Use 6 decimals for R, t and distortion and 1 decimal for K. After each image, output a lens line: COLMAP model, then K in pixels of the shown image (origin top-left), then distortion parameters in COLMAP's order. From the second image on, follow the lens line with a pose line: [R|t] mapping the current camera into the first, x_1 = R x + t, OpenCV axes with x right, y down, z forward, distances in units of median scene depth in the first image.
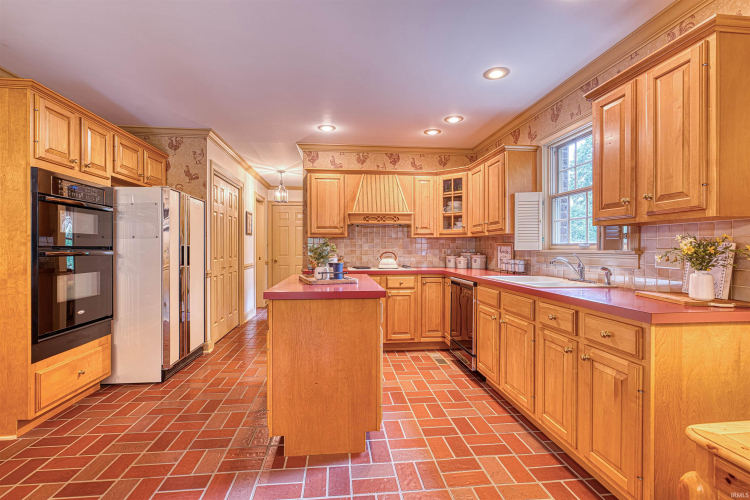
lens RADIAL K [[351.0, 0, 376.8], [0, 351.0, 248.2], [0, 0, 1]] dist [-0.003411, 0.000609]
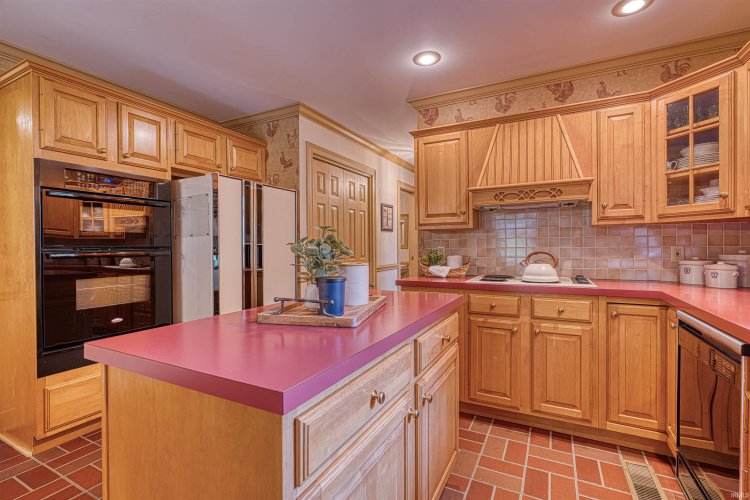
lens RADIAL K [[351.0, 0, 376.8], [0, 351.0, 248.2], [0, 0, 1]] dist [-0.003411, 0.000609]
pose [[0.836507, -0.003113, -0.547947, 0.123892], [0.007321, 0.999958, 0.005495, -0.000852], [0.547907, -0.008608, 0.836495, 0.389635]]
